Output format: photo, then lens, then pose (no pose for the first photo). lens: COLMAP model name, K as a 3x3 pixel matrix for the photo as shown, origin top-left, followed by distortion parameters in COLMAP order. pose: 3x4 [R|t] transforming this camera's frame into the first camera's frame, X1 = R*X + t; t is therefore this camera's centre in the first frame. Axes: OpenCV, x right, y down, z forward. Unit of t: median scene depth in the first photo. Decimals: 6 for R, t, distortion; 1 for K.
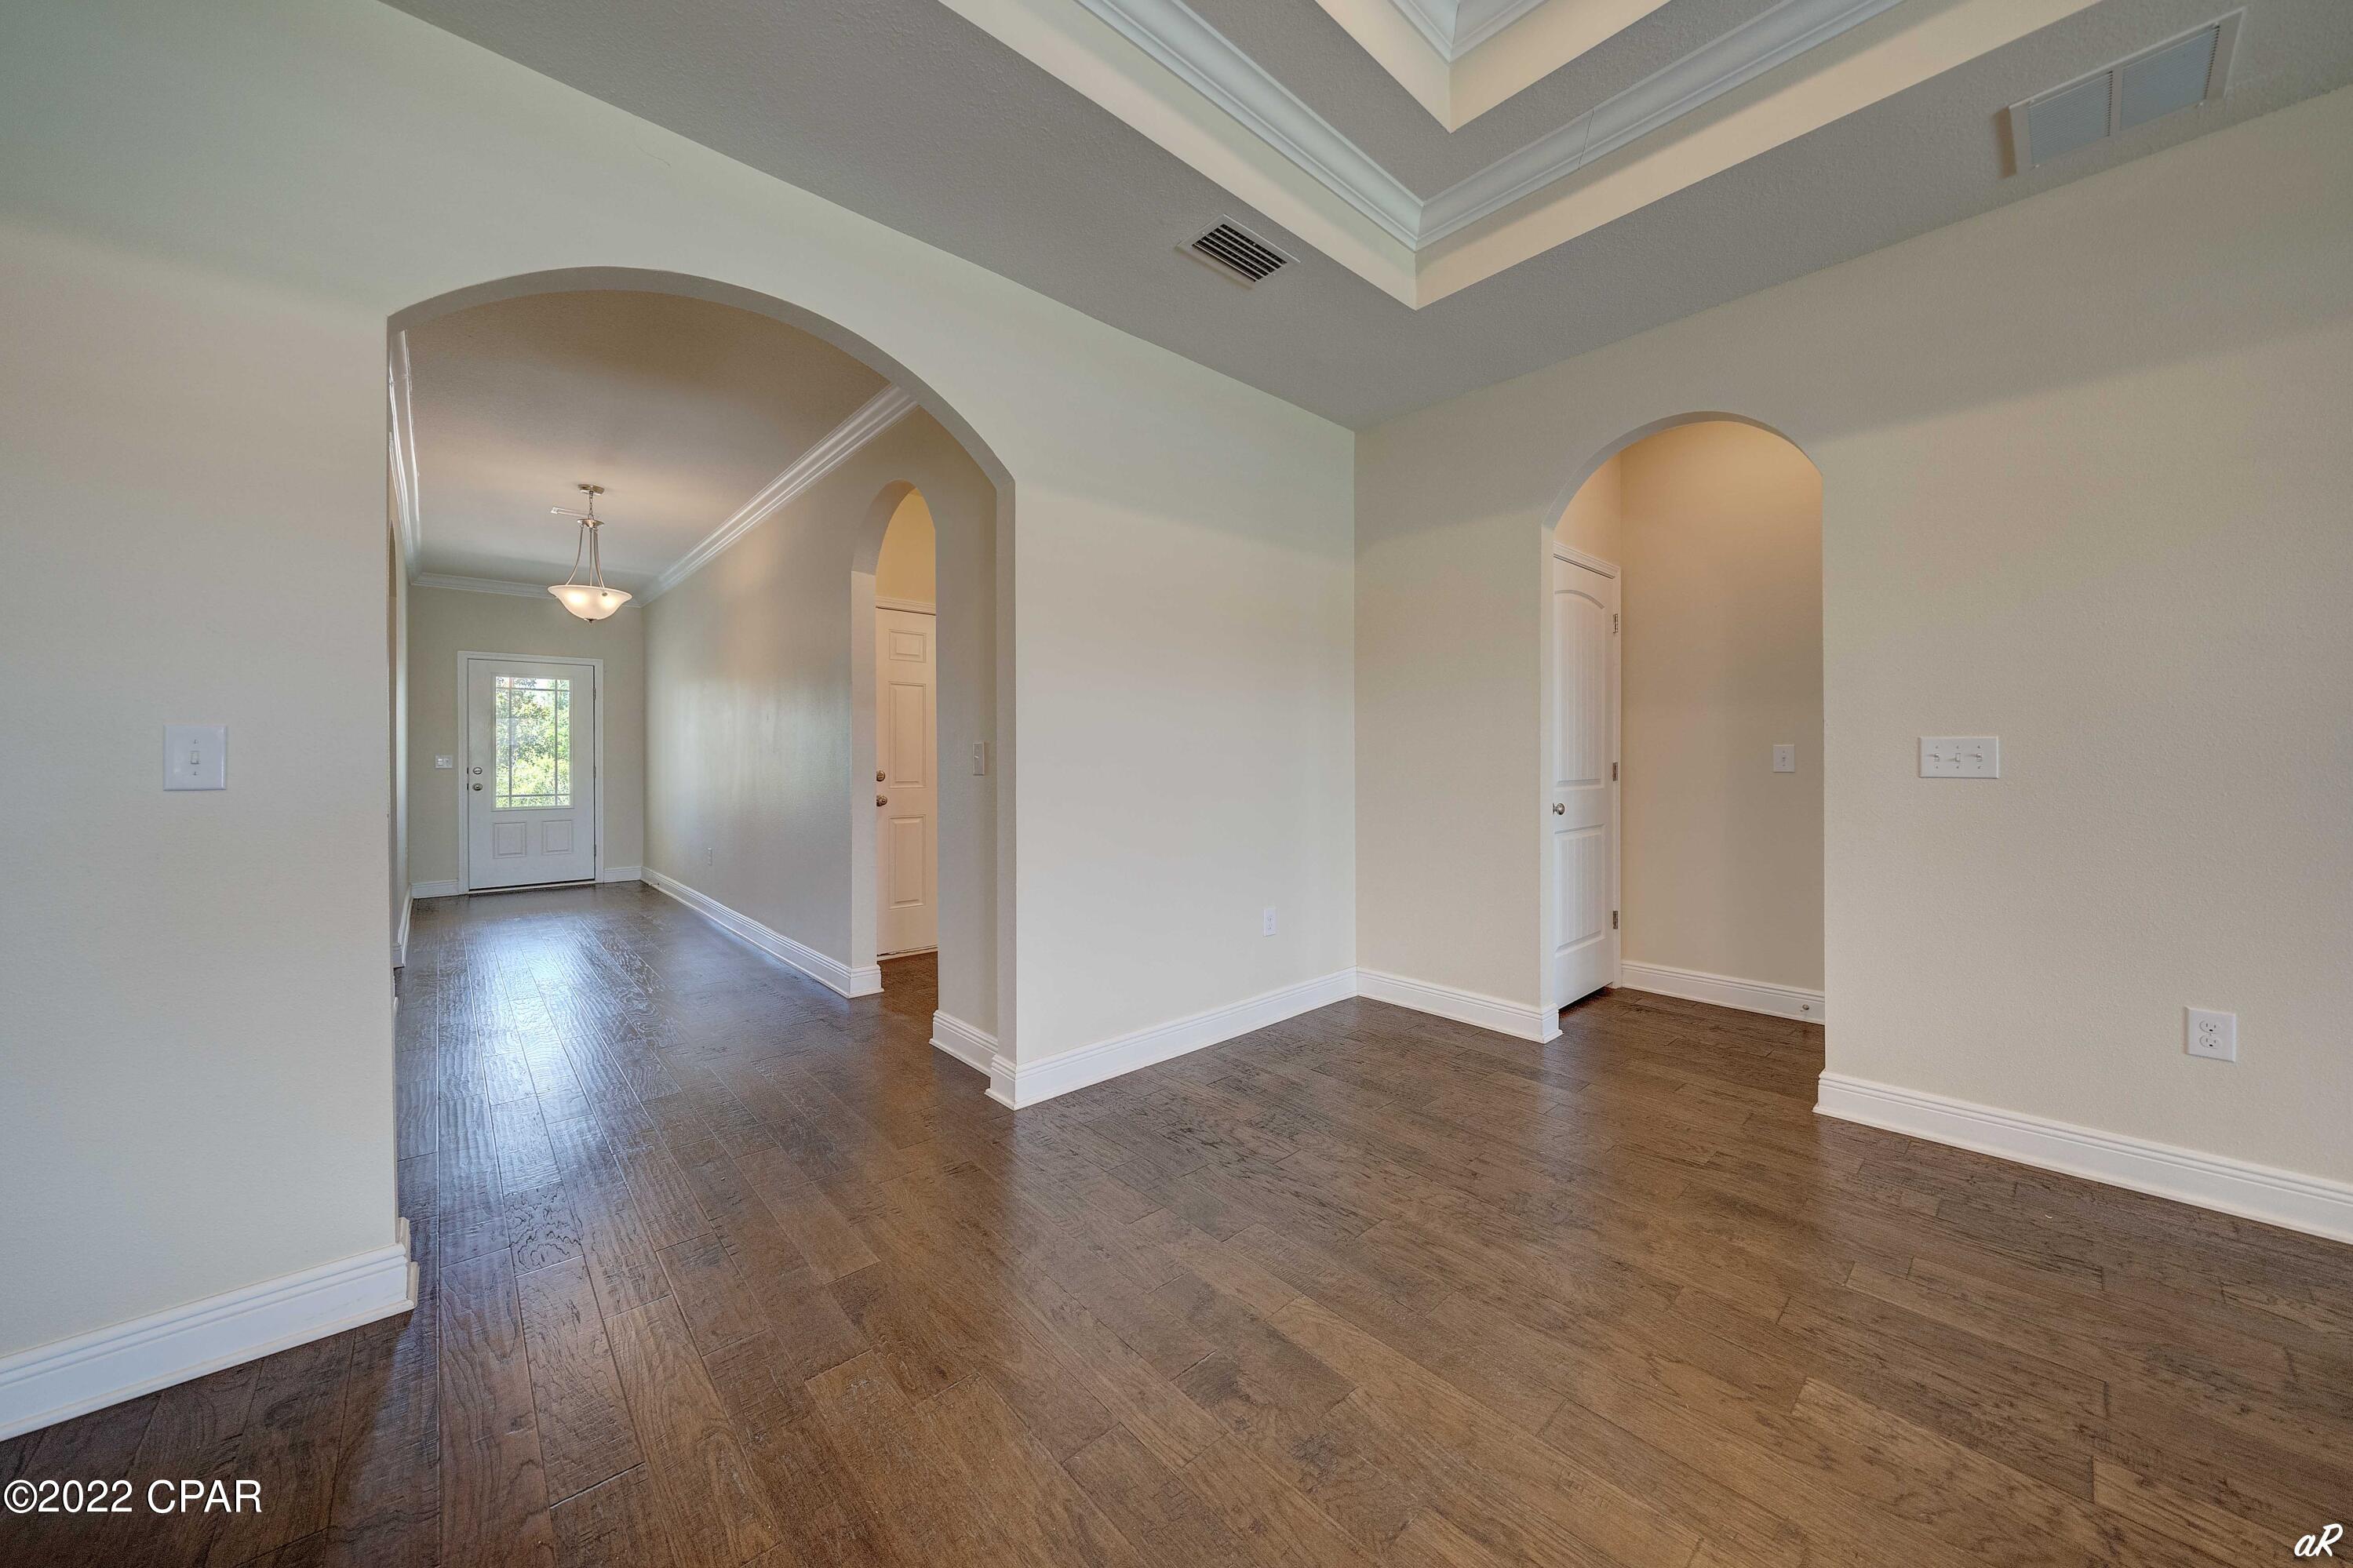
lens RADIAL K [[817.1, 0, 1176.3], [0, 817.1, 765.6], [0, 0, 1]] dist [-0.000913, -0.000042]
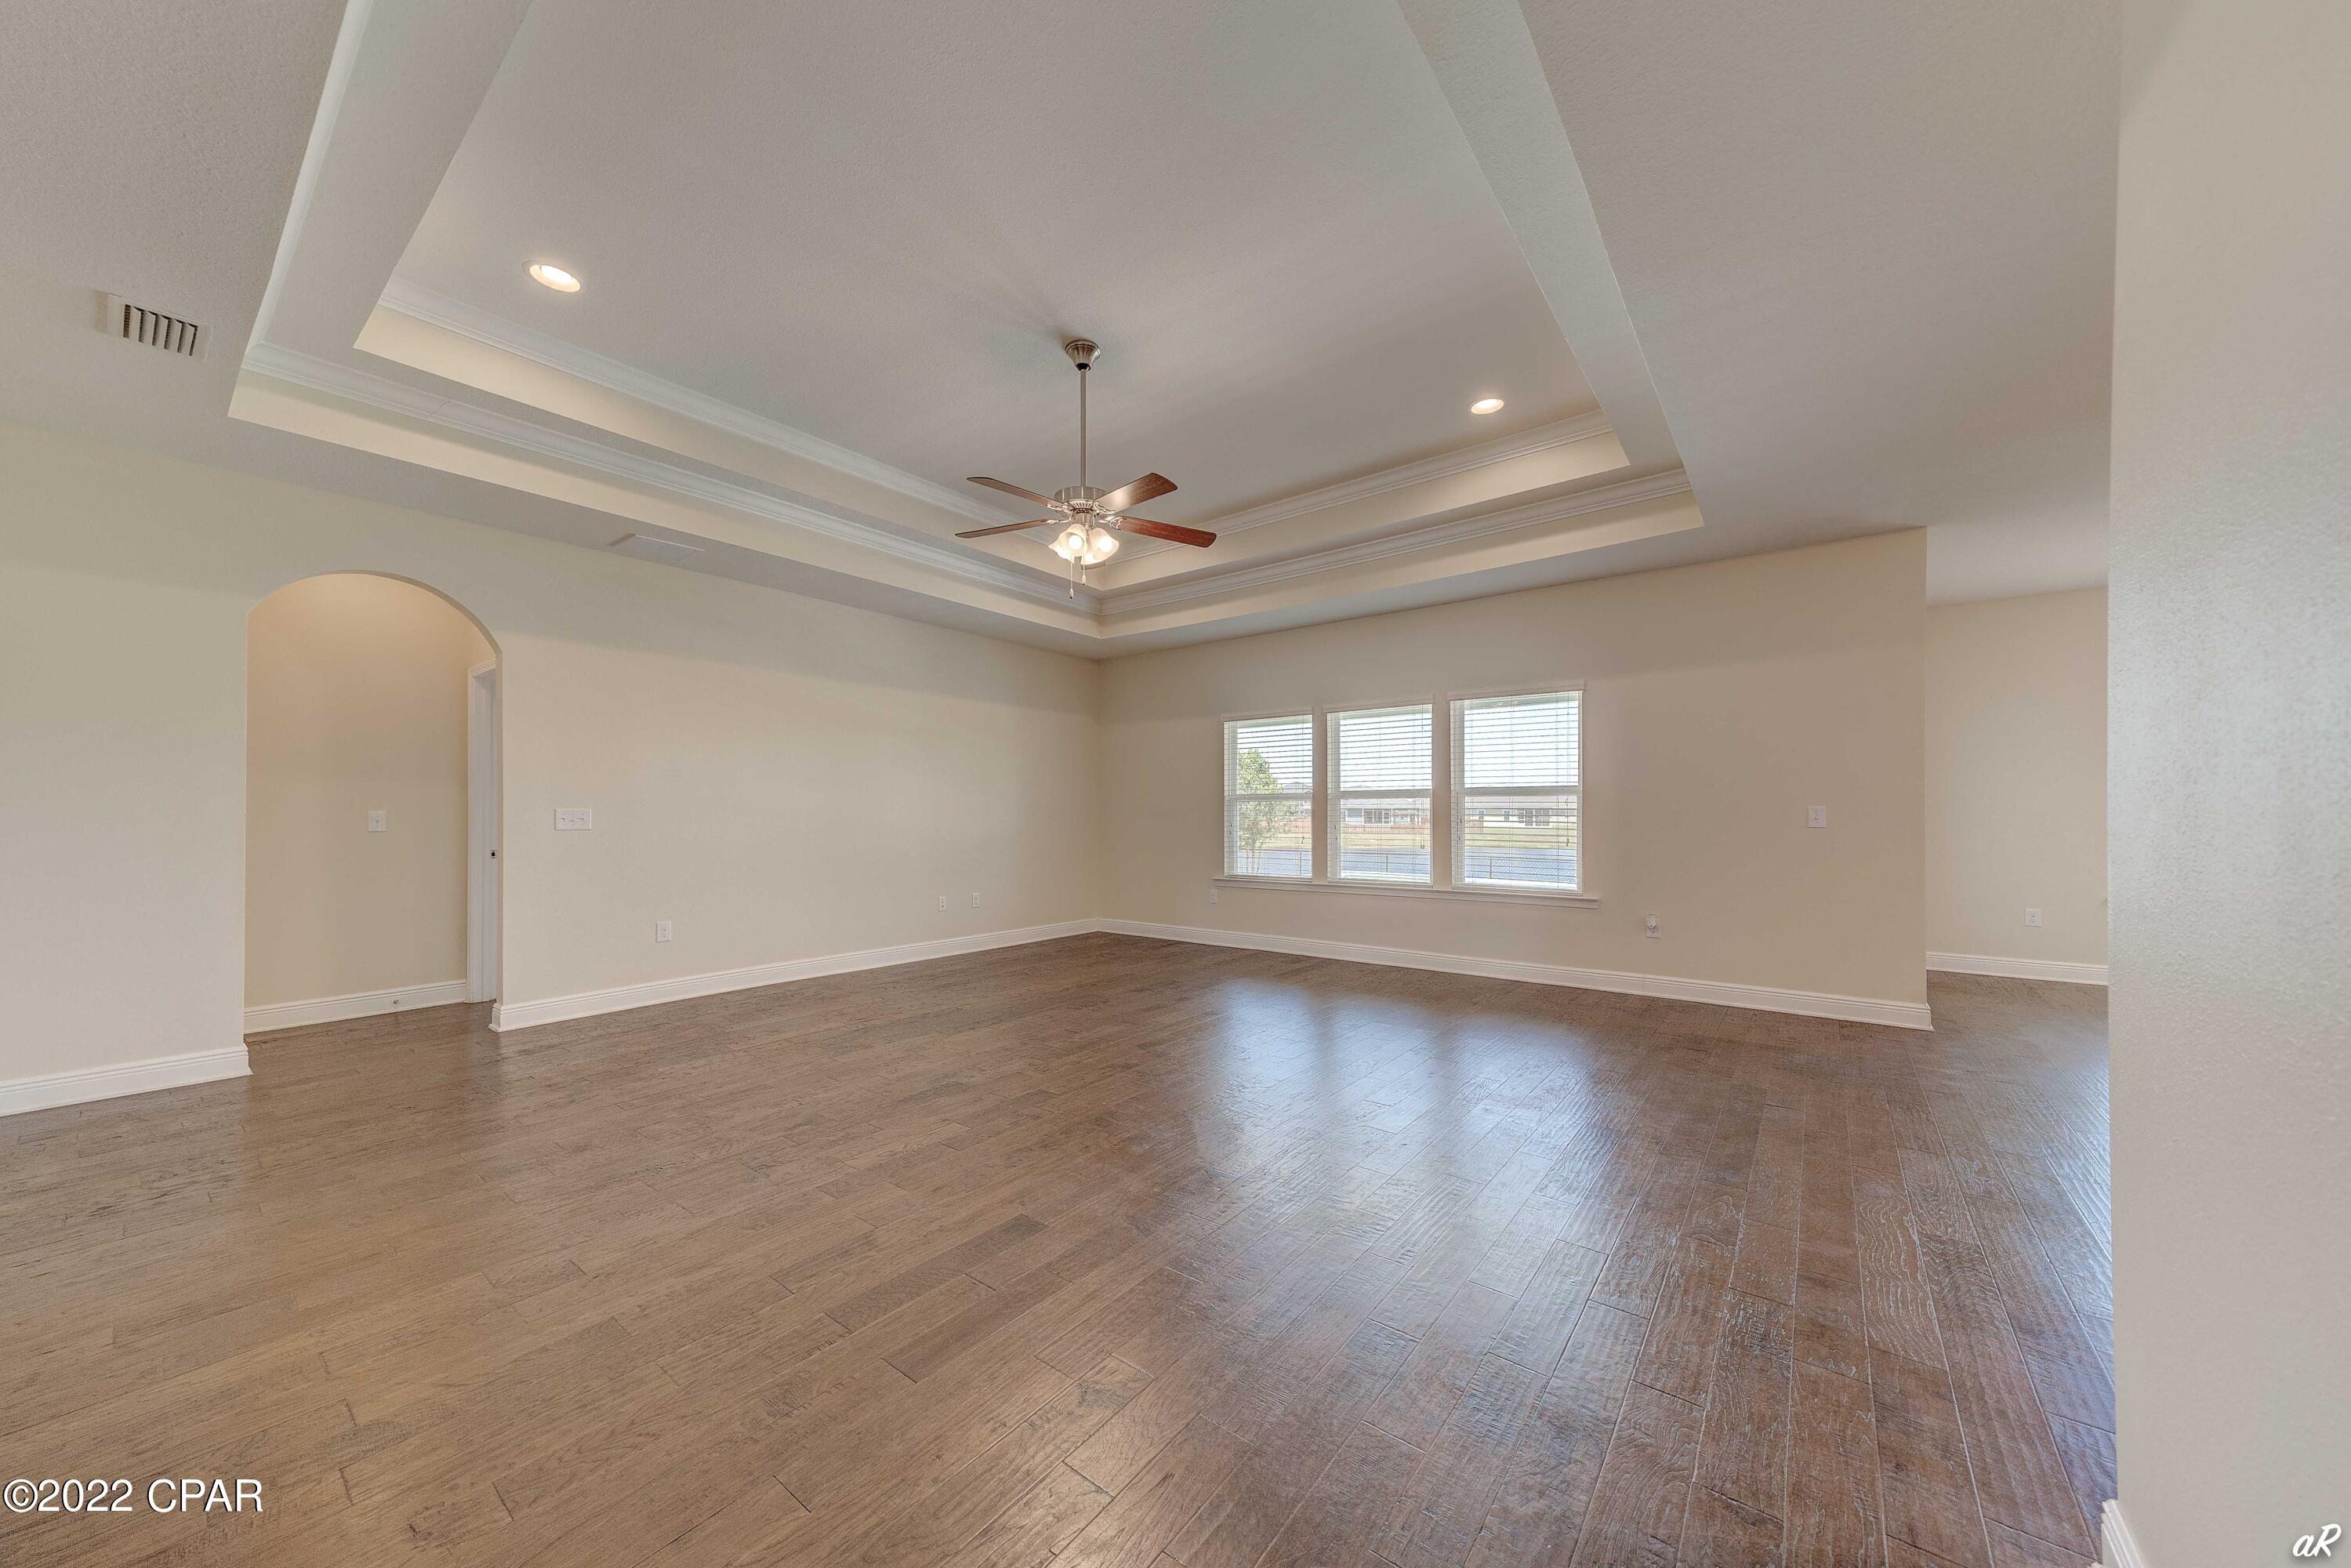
lens RADIAL K [[816.6, 0, 1178.6], [0, 816.6, 805.5], [0, 0, 1]] dist [-0.000913, -0.000042]
pose [[-0.181028, 0.018389, 0.983306, -1.202227], [0.012991, 0.999783, -0.016305, 0.006691], [-0.983392, 0.009822, -0.181228, -0.073609]]
